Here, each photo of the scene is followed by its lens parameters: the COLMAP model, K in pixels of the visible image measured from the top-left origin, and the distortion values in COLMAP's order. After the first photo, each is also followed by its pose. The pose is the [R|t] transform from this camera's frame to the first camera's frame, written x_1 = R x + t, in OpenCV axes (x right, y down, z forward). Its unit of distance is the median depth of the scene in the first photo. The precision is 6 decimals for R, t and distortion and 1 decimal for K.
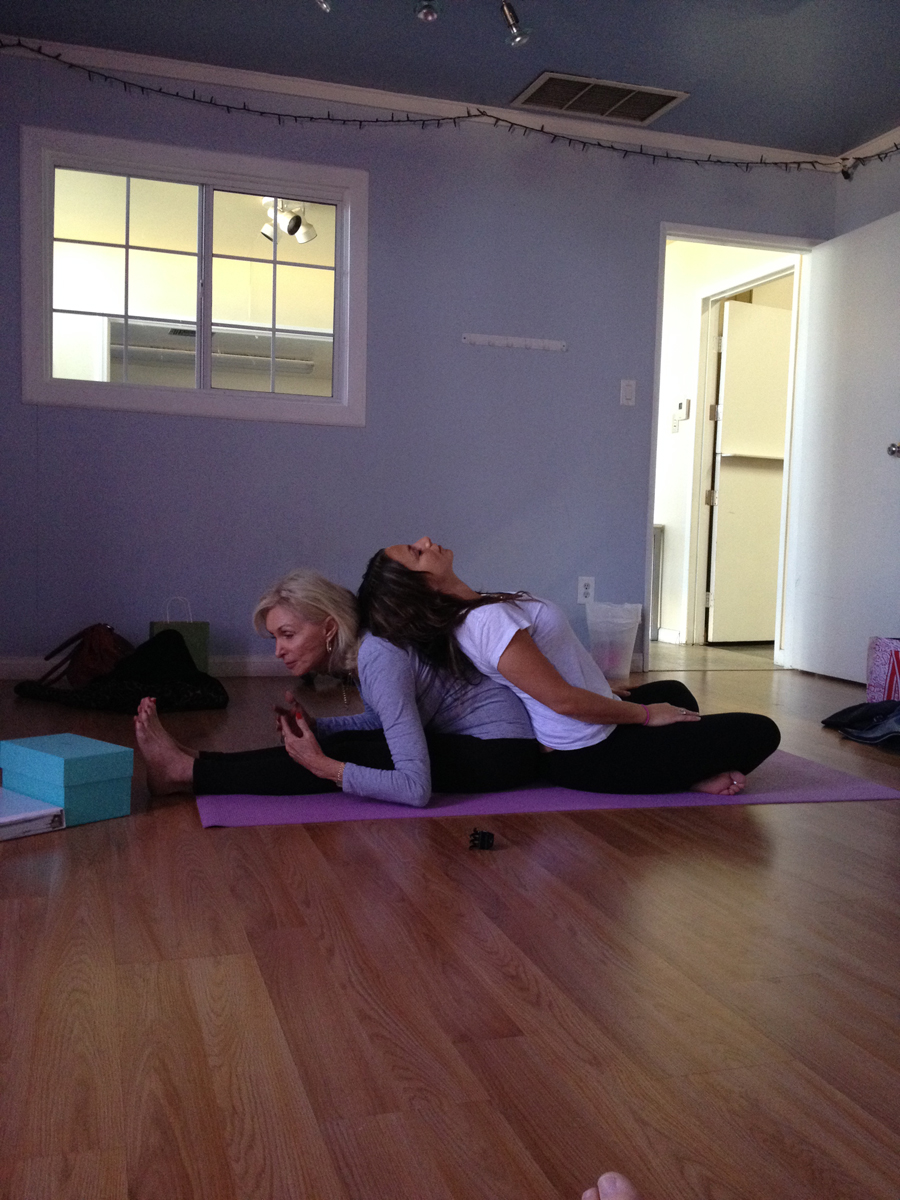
lens RADIAL K [[1110.8, 0, 455.6], [0, 1110.8, 622.2], [0, 0, 1]] dist [-0.012764, 0.000000]
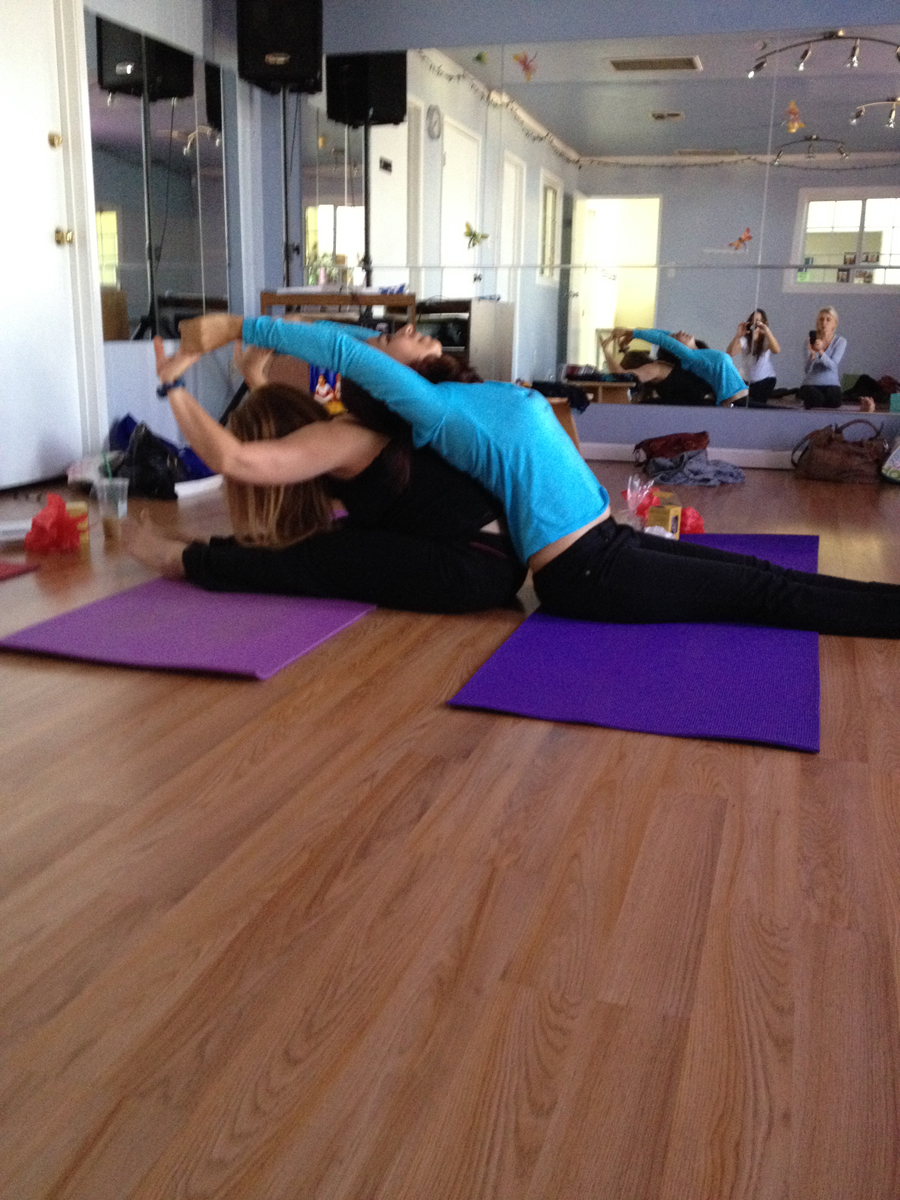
lens RADIAL K [[1110.8, 0, 425.9], [0, 1110.8, 608.8], [0, 0, 1]] dist [-0.012764, 0.000000]
pose [[-0.799612, -0.191423, 0.569191, 0.001380], [0.010391, 0.943282, 0.331830, -0.049177], [-0.600427, 0.271250, -0.752271, 0.513143]]
